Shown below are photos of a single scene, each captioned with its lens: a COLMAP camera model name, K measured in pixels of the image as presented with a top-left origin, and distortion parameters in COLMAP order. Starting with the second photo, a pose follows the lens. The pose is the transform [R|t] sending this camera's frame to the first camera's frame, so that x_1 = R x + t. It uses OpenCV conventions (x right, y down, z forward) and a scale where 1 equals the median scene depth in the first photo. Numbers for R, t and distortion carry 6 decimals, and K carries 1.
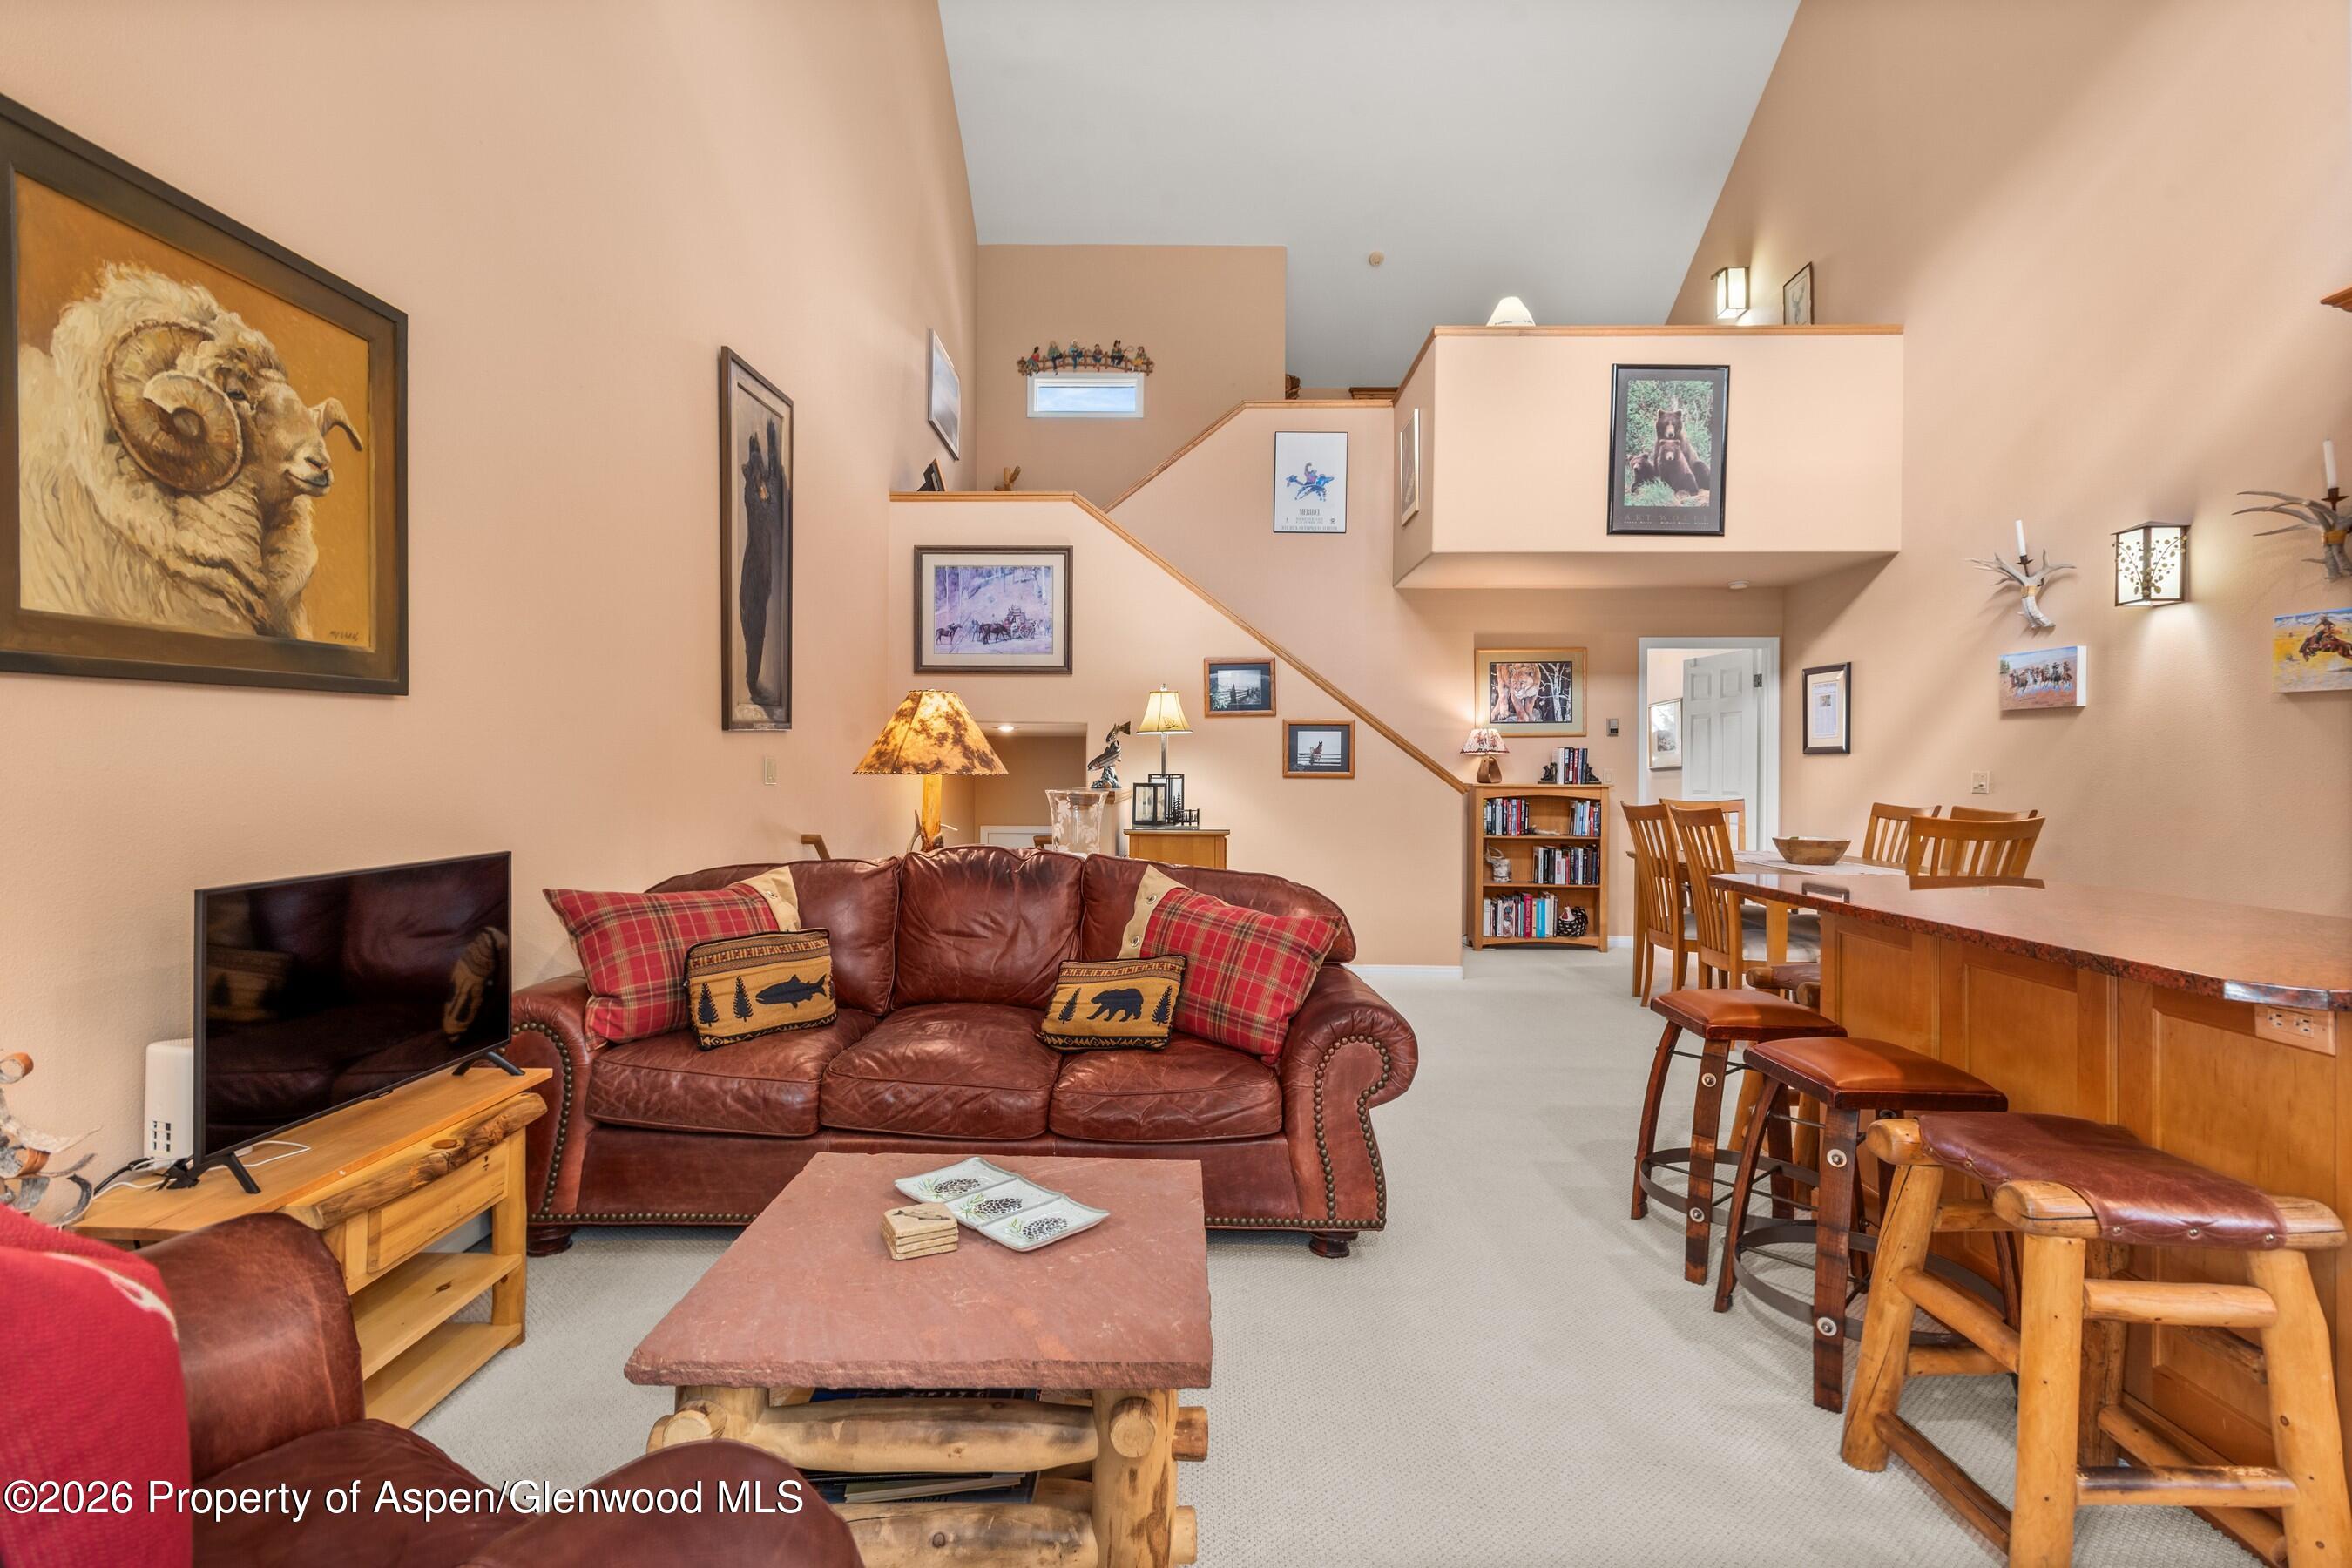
lens RADIAL K [[1083.5, 0, 1175.4], [0, 1083.5, 777.0], [0, 0, 1]] dist [0.016212, -0.008374]
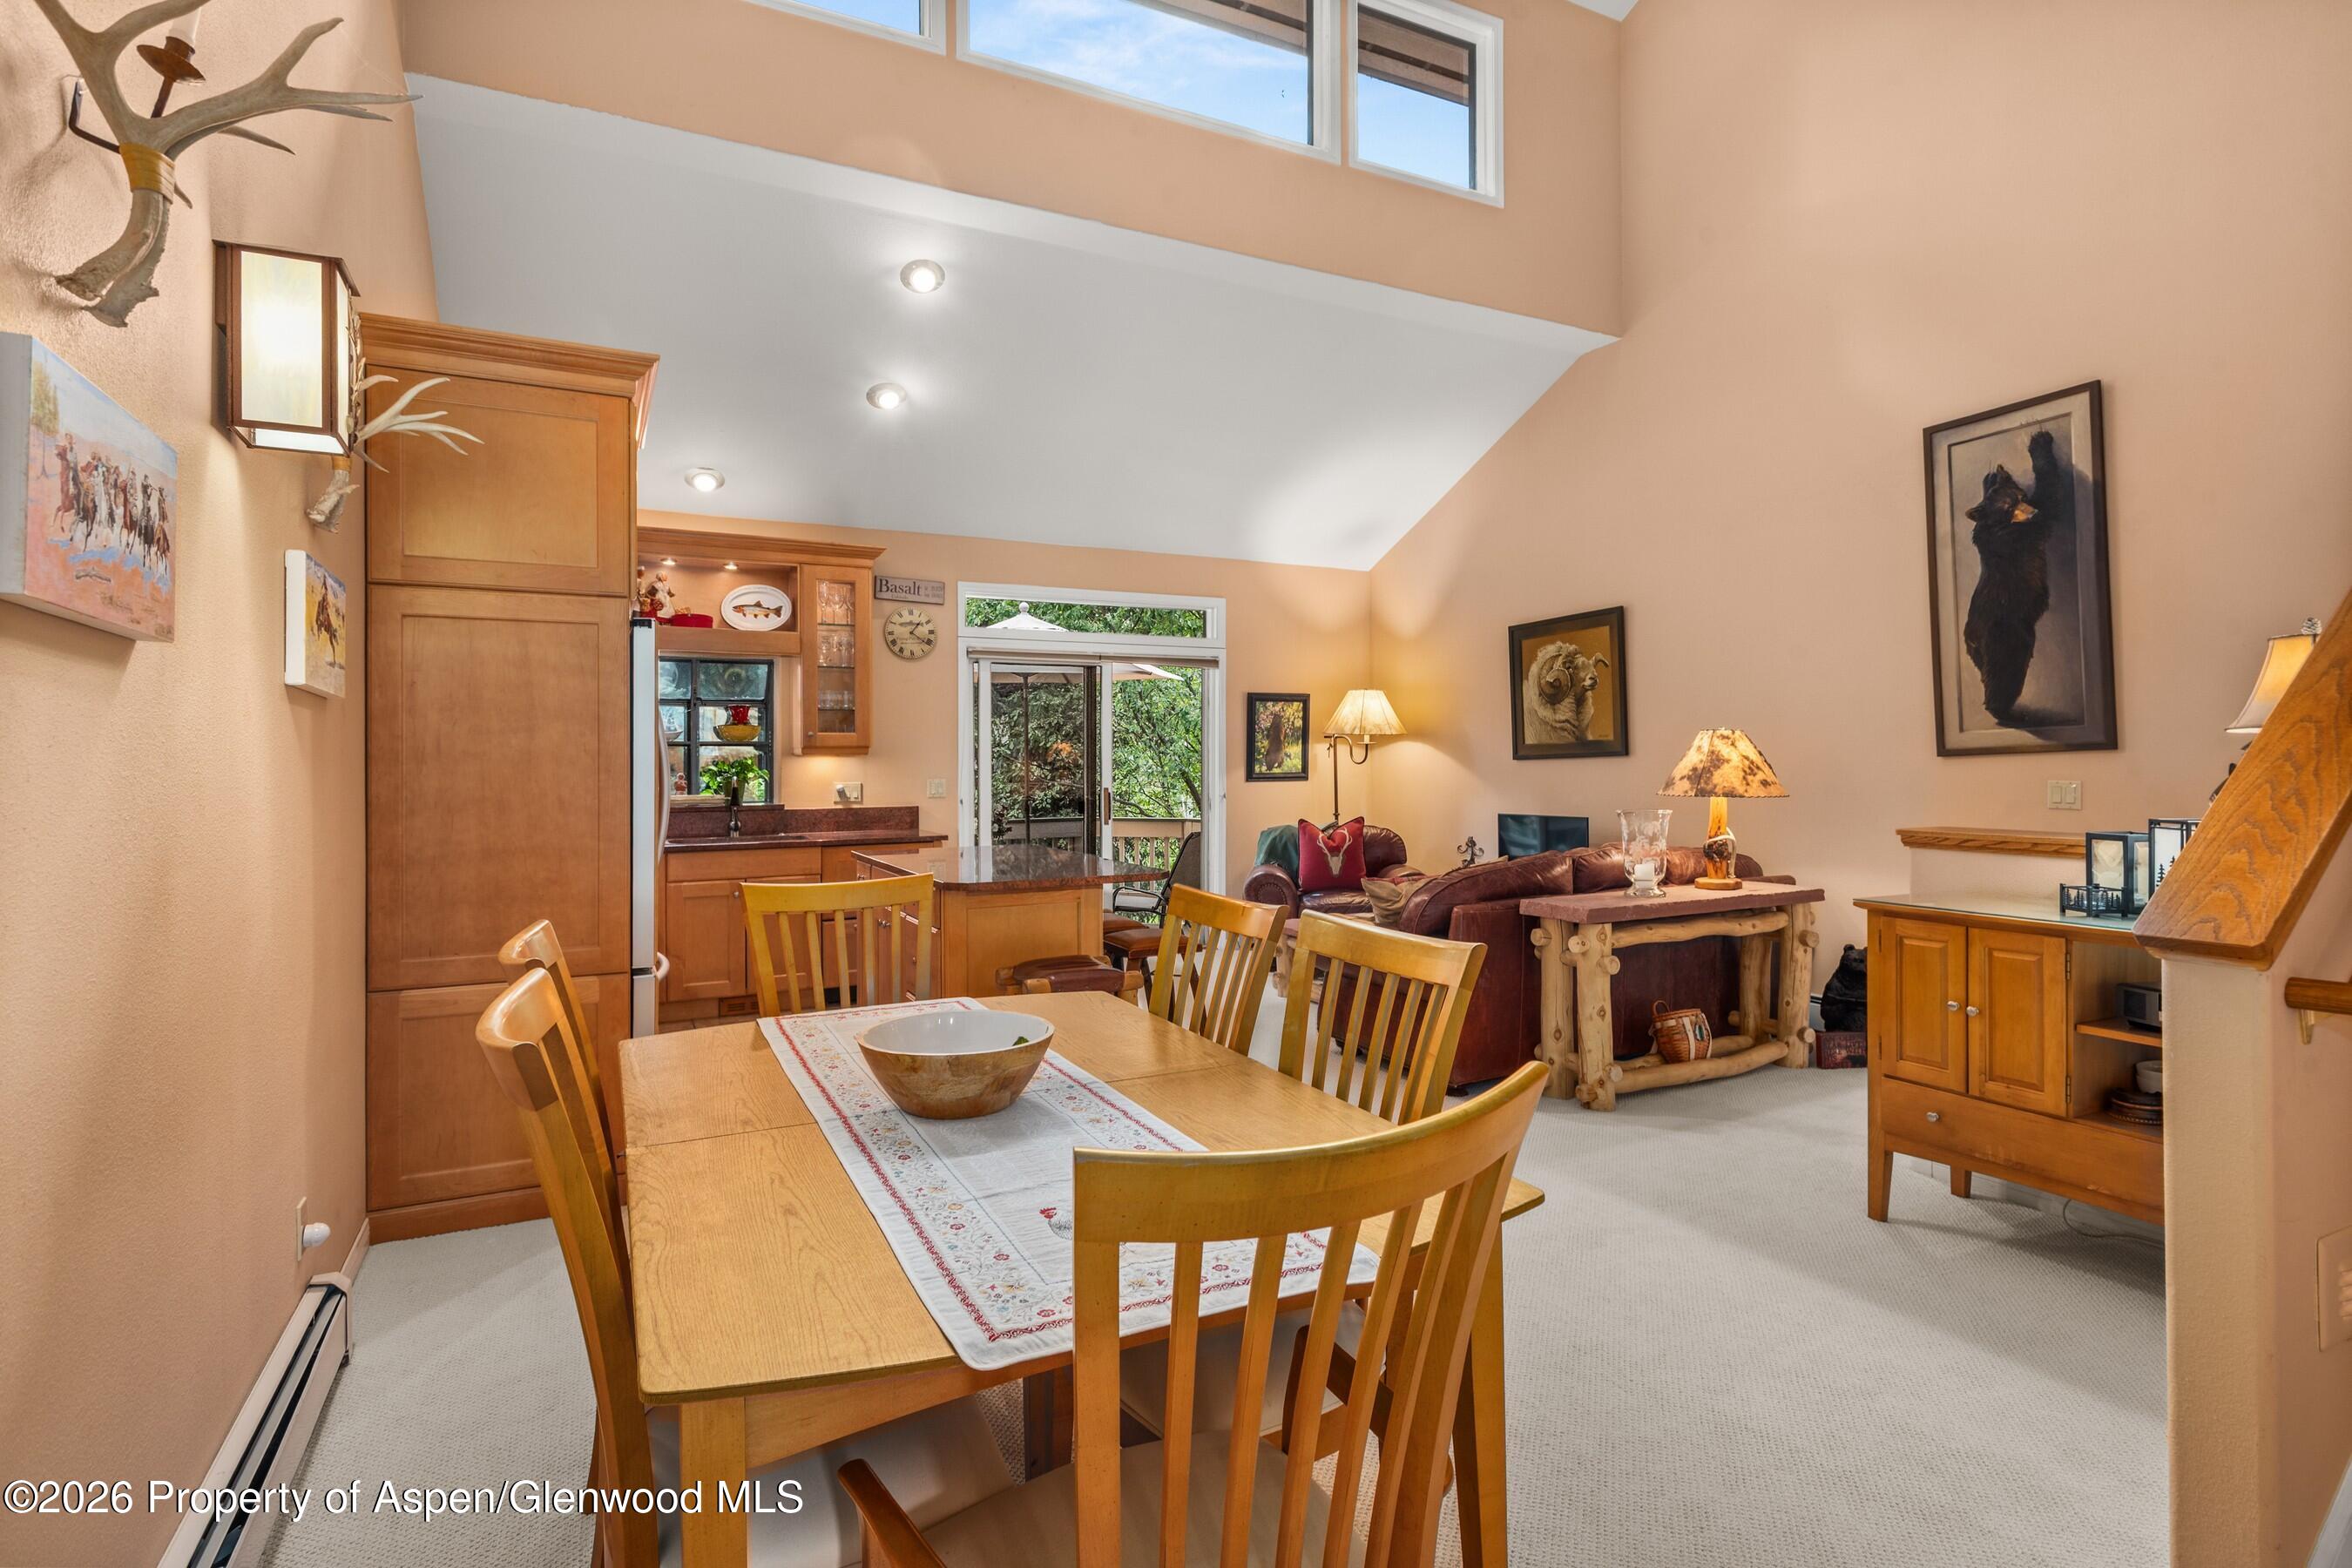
lens RADIAL K [[1181.8, 0, 1176.0], [0, 1181.8, 784.0], [0, 0, 1]] dist [-0.001693, -0.000051]
pose [[-0.881246, 0.007637, -0.472596, 0.857228], [-0.003438, 0.999739, 0.022566, -0.038376], [0.472645, 0.021511, -0.880990, 1.667891]]
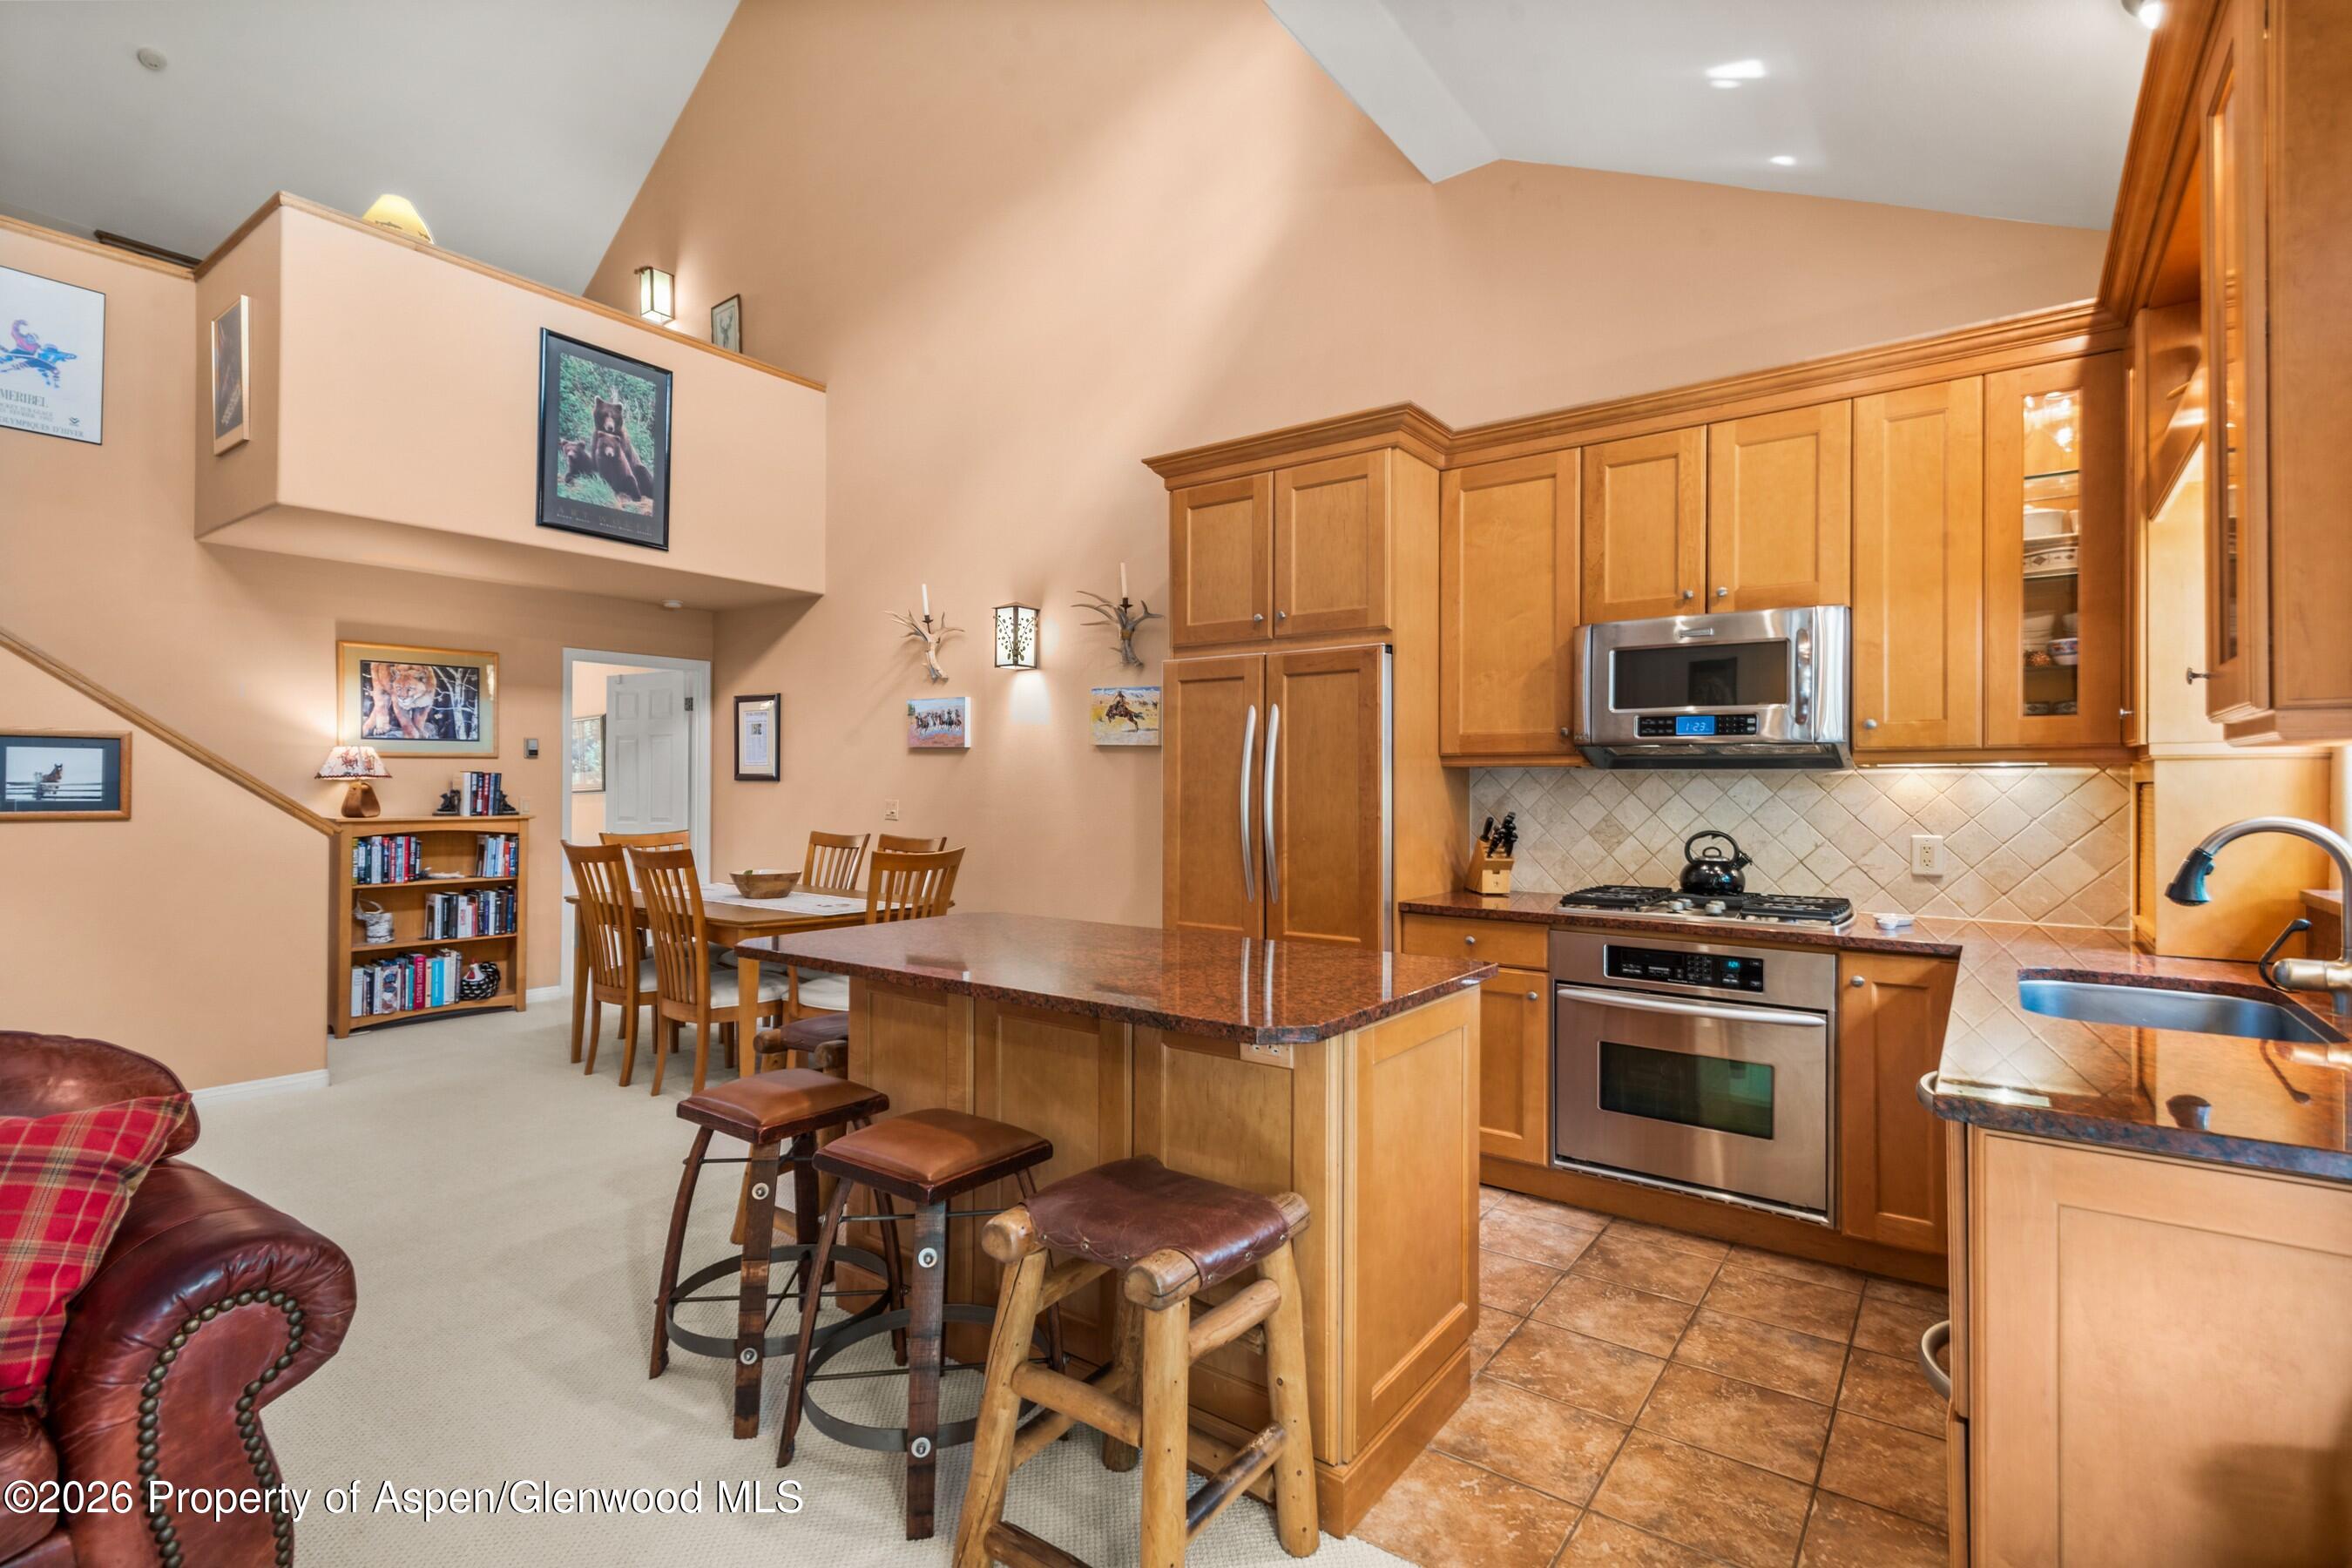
lens RADIAL K [[1092.8, 0, 1167.3], [0, 1092.8, 780.5], [0, 0, 1]] dist [0.023830, -0.008725]
pose [[0.586183, 0.000816, 0.810178, -0.017327], [0.003552, 0.999987, -0.003577, -0.027050], [-0.810171, 0.004974, 0.586173, 0.137659]]
